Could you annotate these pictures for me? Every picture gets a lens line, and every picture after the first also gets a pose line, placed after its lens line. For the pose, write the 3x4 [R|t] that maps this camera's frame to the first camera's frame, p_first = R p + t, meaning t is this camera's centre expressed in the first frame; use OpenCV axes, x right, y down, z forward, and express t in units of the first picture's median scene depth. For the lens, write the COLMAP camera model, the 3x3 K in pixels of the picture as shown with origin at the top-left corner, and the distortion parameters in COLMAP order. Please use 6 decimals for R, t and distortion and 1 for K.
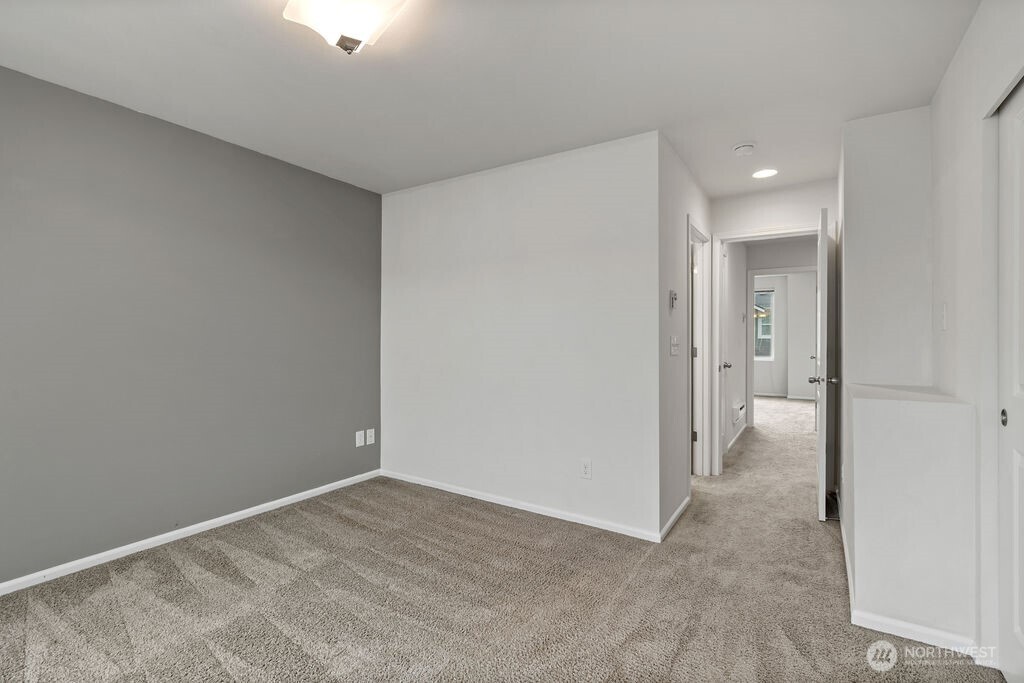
lens RADIAL K [[465.7, 0, 519.8], [0, 465.7, 339.1], [0, 0, 1]] dist [0.012194, 0.000018]
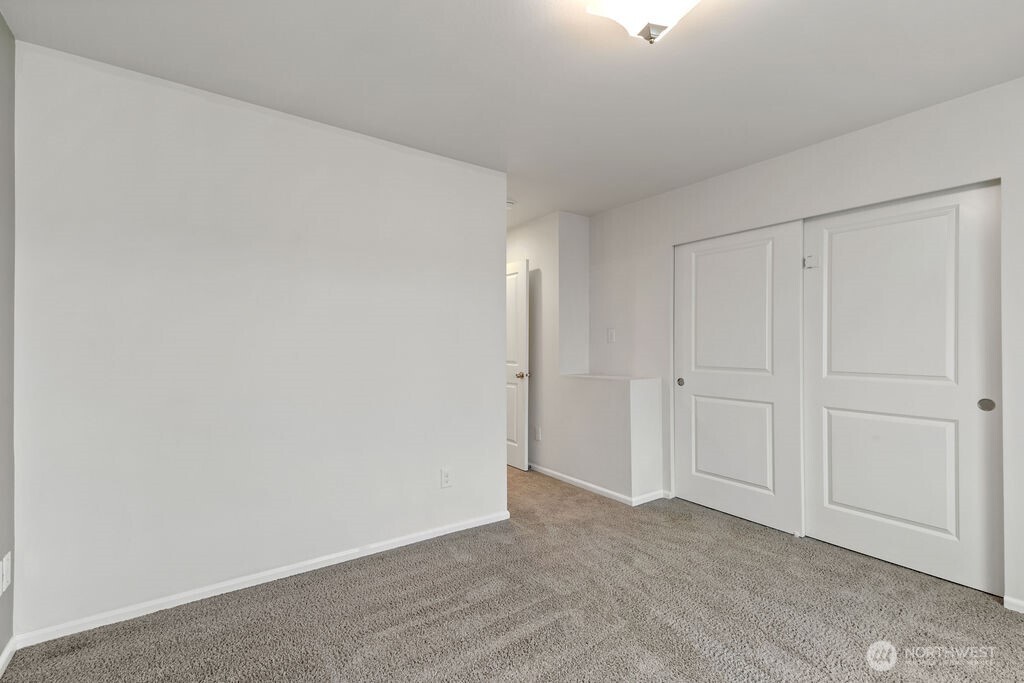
lens RADIAL K [[462.0, 0, 512.0], [0, 462.0, 341.5], [0, 0, 1]] dist [0.037224, -0.000307]
pose [[0.380257, 0.009146, 0.924836, -0.898936], [0.002132, 0.999940, -0.010766, -0.003946], [-0.924878, 0.006065, 0.380215, 0.605200]]
